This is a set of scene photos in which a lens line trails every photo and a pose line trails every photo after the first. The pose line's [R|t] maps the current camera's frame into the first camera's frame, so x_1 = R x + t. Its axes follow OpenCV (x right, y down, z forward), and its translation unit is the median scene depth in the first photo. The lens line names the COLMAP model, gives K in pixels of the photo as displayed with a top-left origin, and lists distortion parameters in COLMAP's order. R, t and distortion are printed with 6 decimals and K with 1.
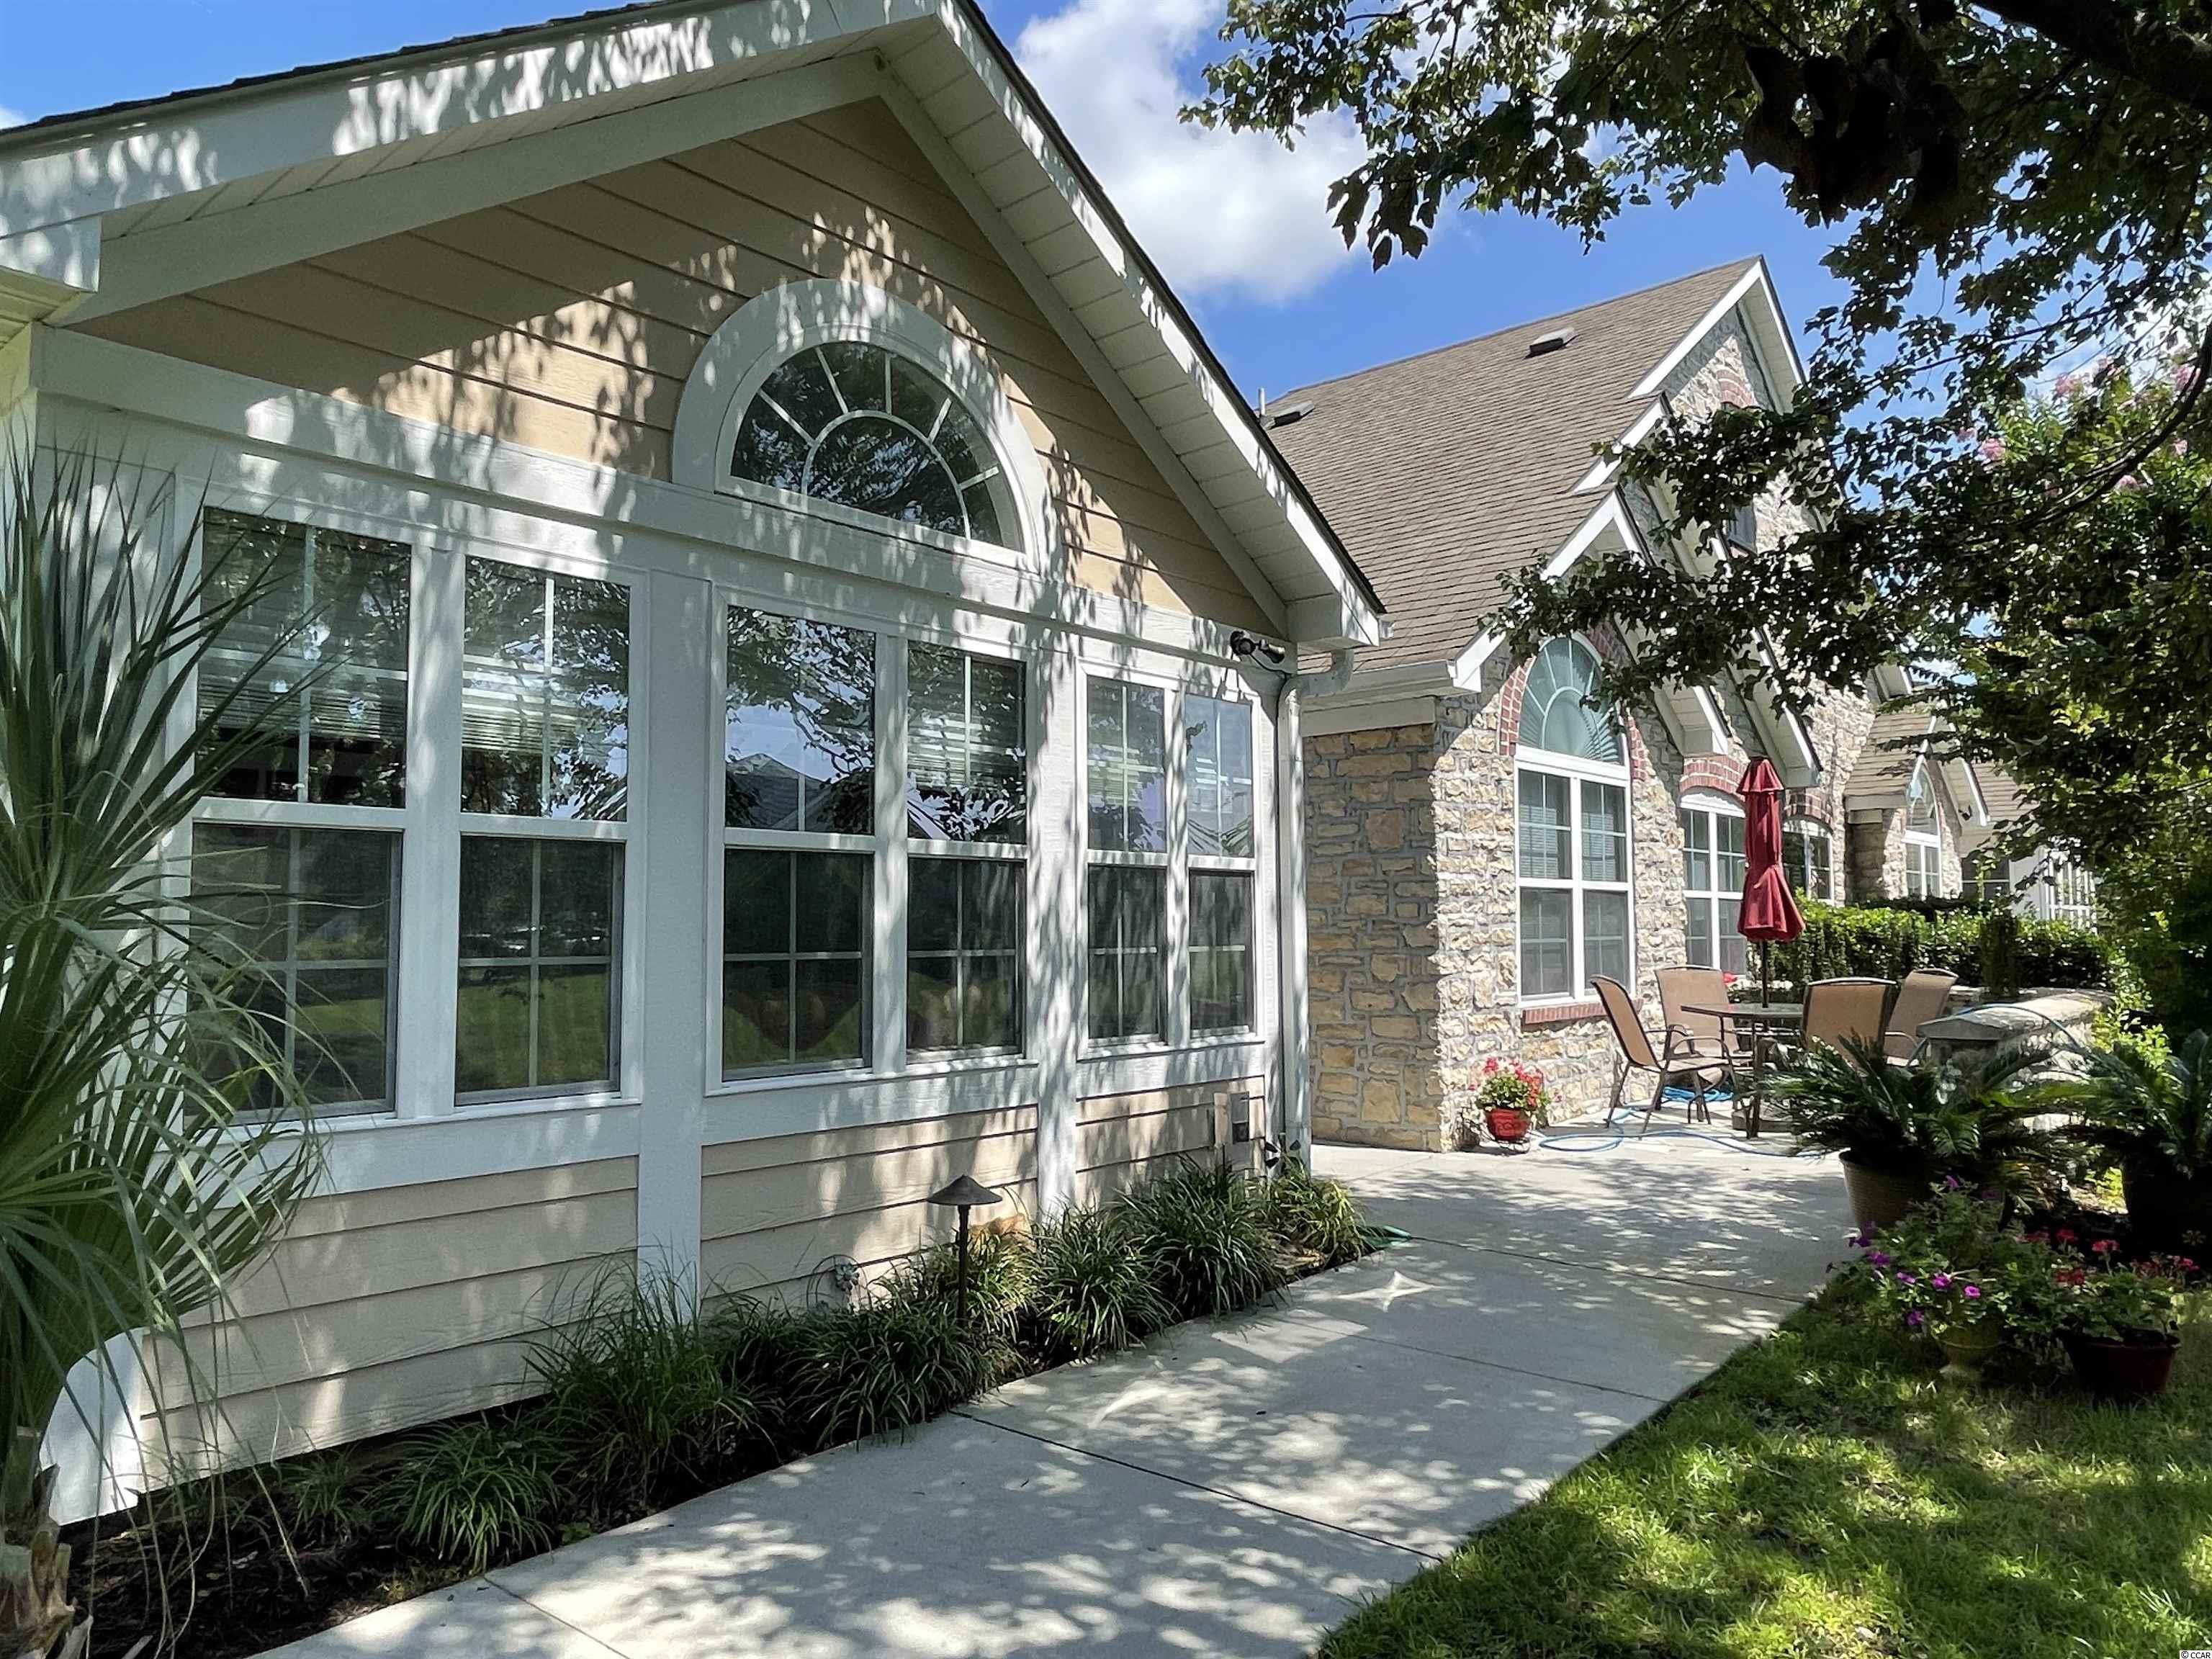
lens RADIAL K [[1459.3, 0, 1108.2], [0, 1459.3, 834.4], [0, 0, 1]] dist [0.000612, 0.000250]
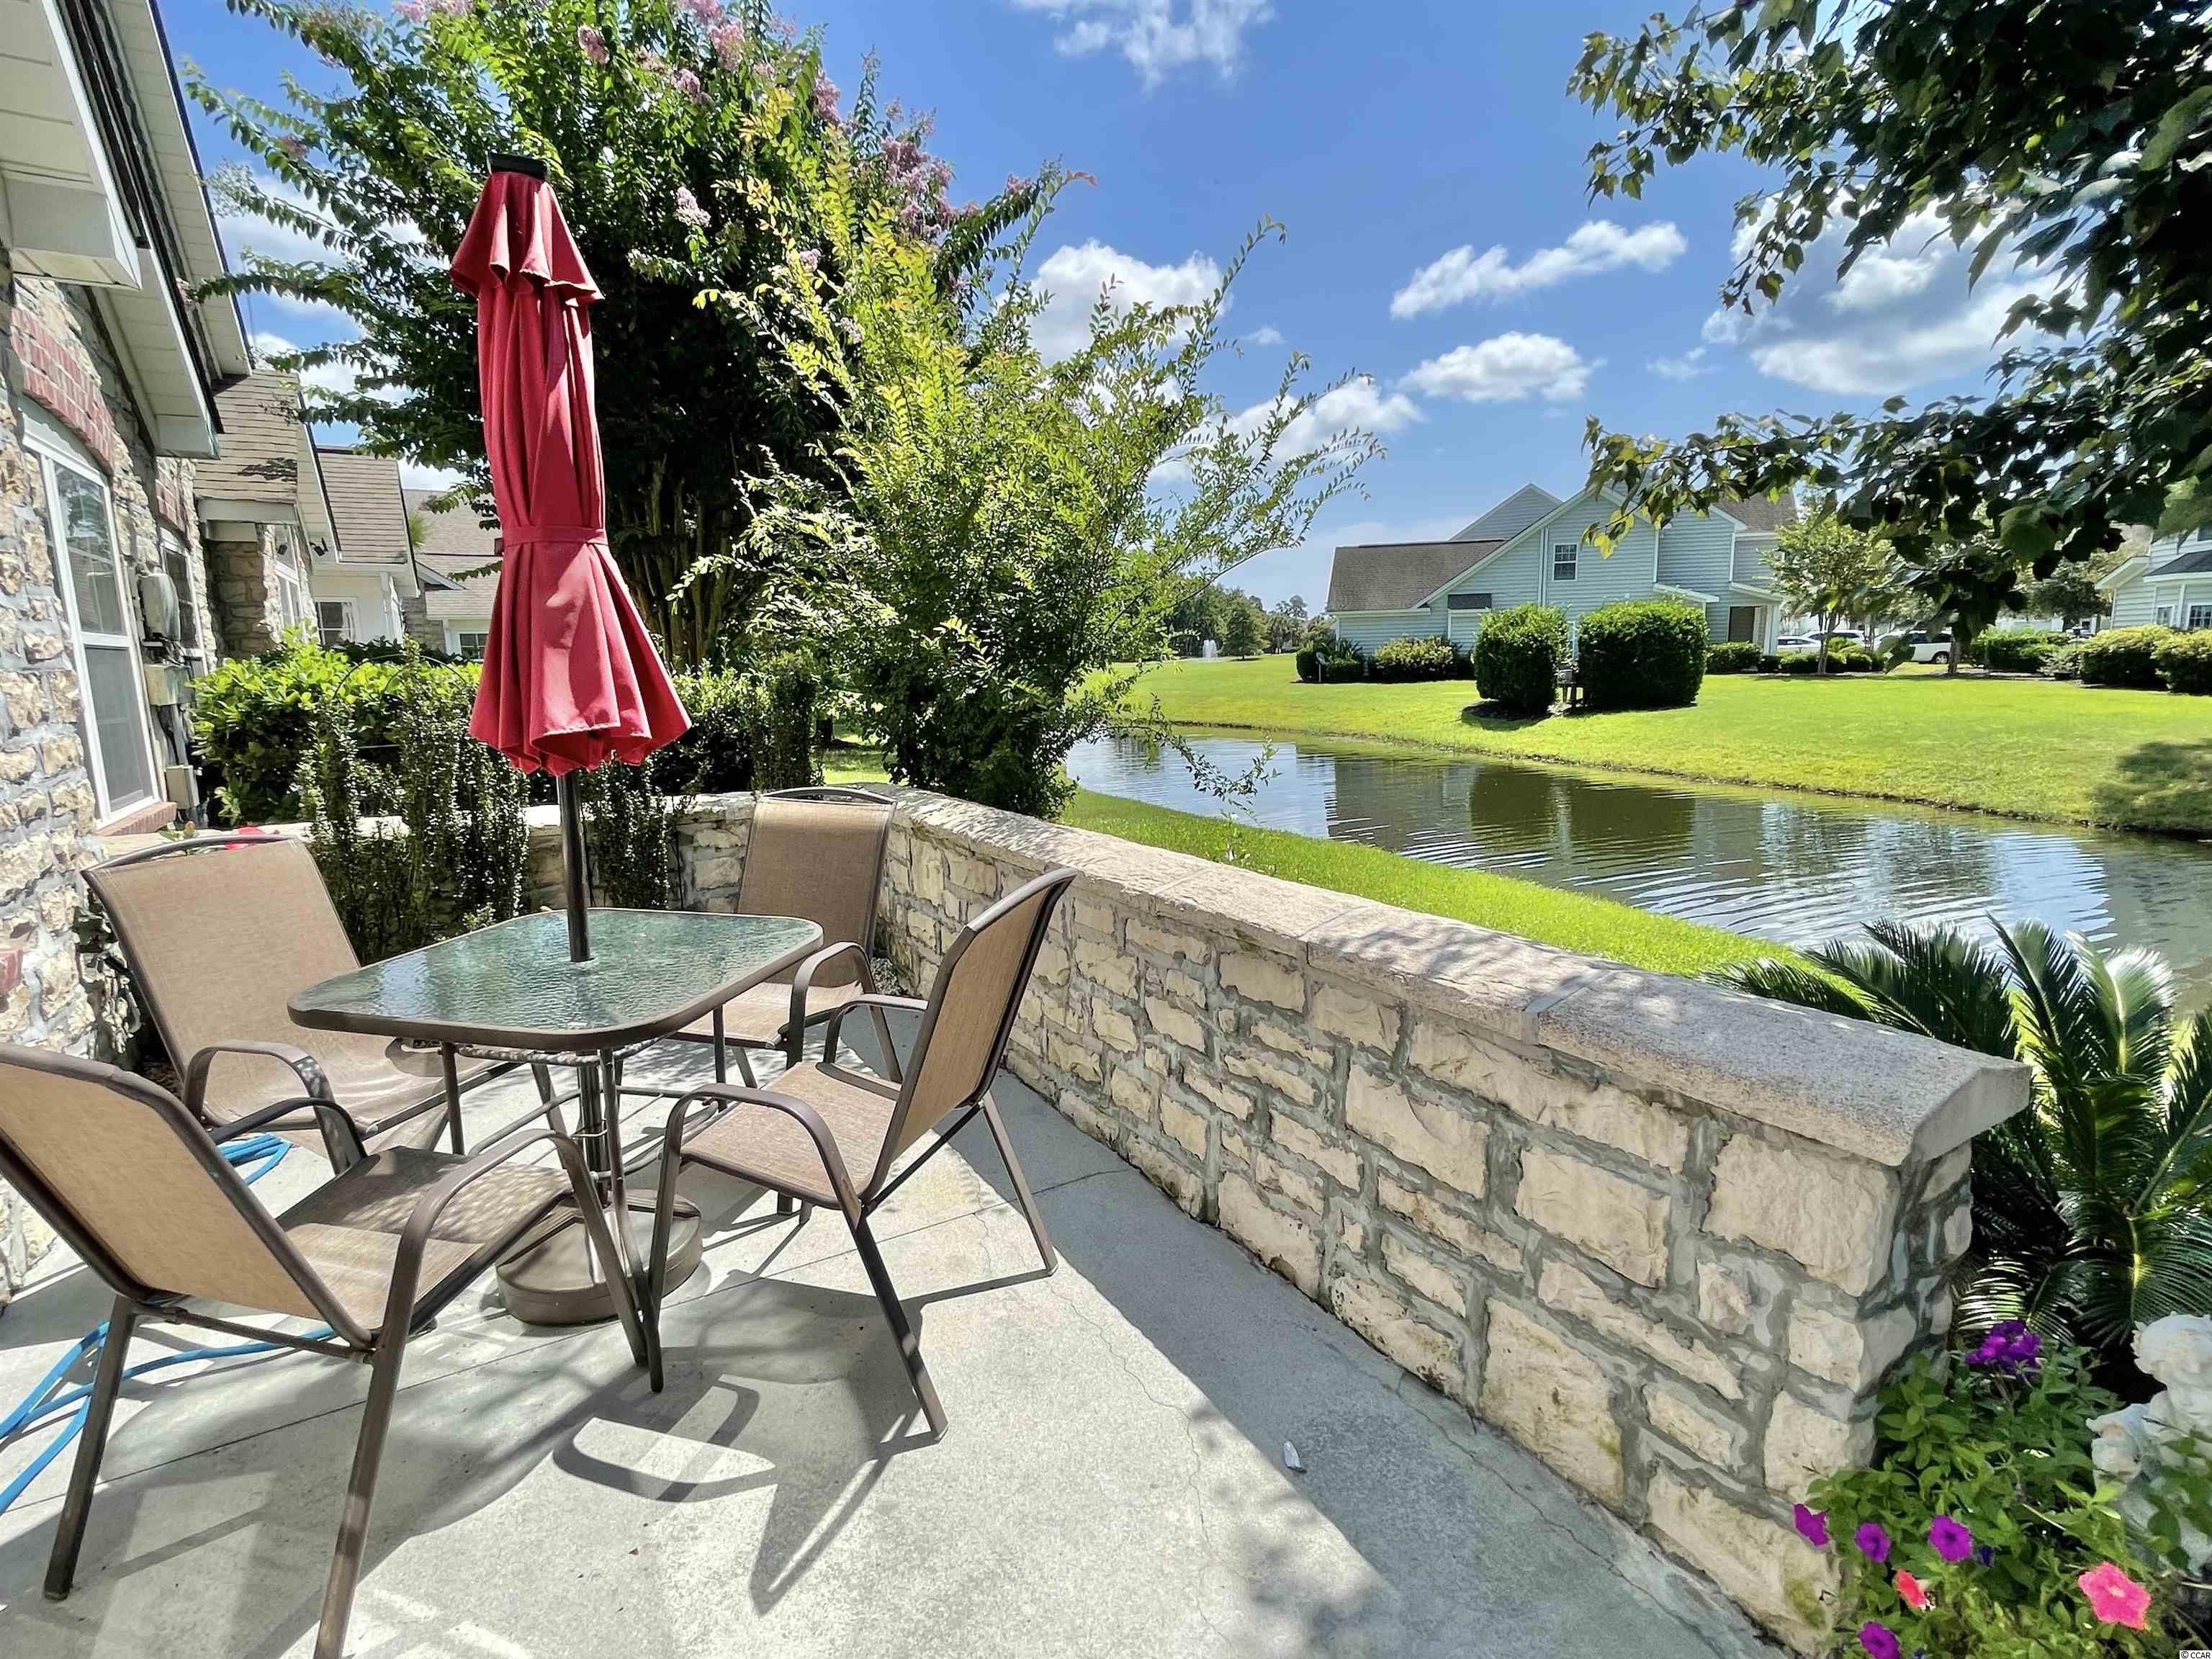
lens RADIAL K [[1112.2, 0, 1107.9], [0, 1112.2, 826.0], [0, 0, 1]] dist [0.000340, 0.000111]
pose [[0.320459, -0.140665, 0.936760, 0.139012], [-0.047871, 0.985244, 0.164322, 0.020923], [-0.946052, -0.097502, 0.308997, 0.448252]]
